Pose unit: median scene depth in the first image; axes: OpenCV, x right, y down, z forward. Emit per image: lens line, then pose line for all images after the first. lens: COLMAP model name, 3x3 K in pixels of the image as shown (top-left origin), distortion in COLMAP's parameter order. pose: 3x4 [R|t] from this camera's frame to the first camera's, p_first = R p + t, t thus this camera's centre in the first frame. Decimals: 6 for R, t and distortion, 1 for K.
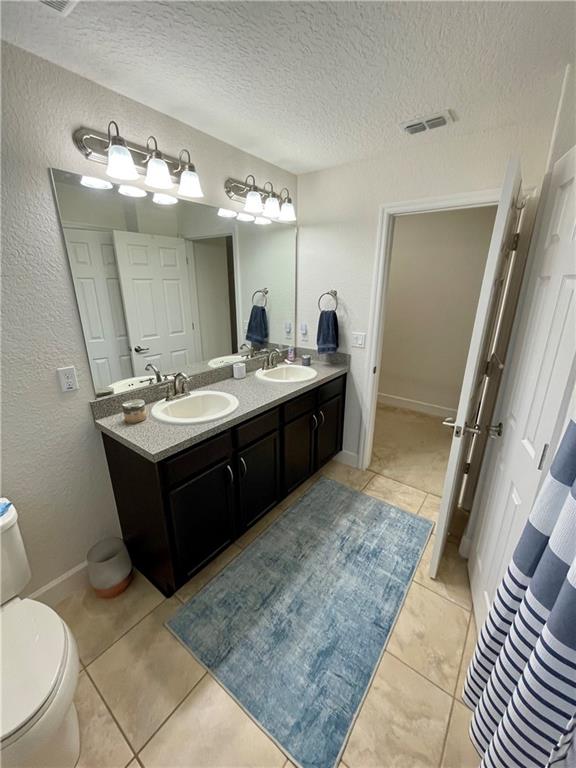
lens RADIAL K [[314.1, 0, 287.4], [0, 314.1, 384.4], [0, 0, 1]] dist [0.002102, -0.000071]
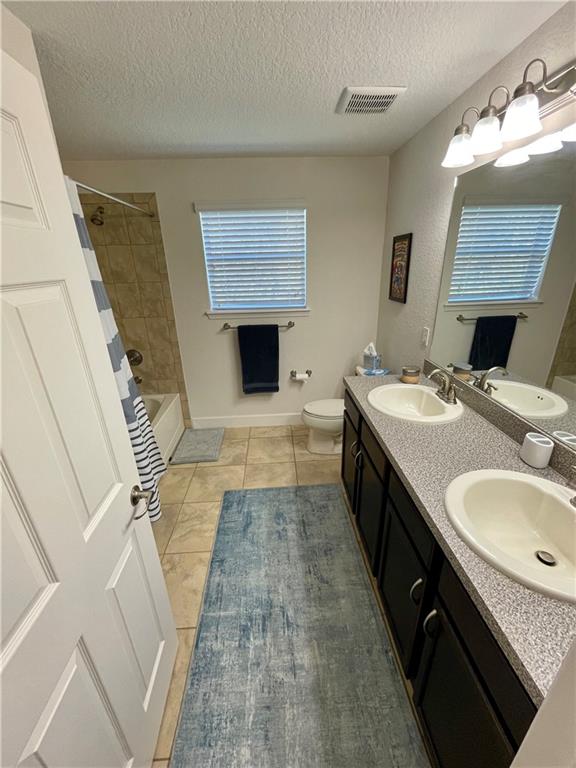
lens RADIAL K [[314.1, 0, 289.0], [0, 314.1, 384.8], [0, 0, 1]] dist [0.002102, -0.000071]
pose [[-0.765229, 0.250634, -0.592965, 0.555596], [-0.177378, 0.803354, 0.568471, -0.450459], [0.618839, 0.540189, -0.570293, 1.305255]]
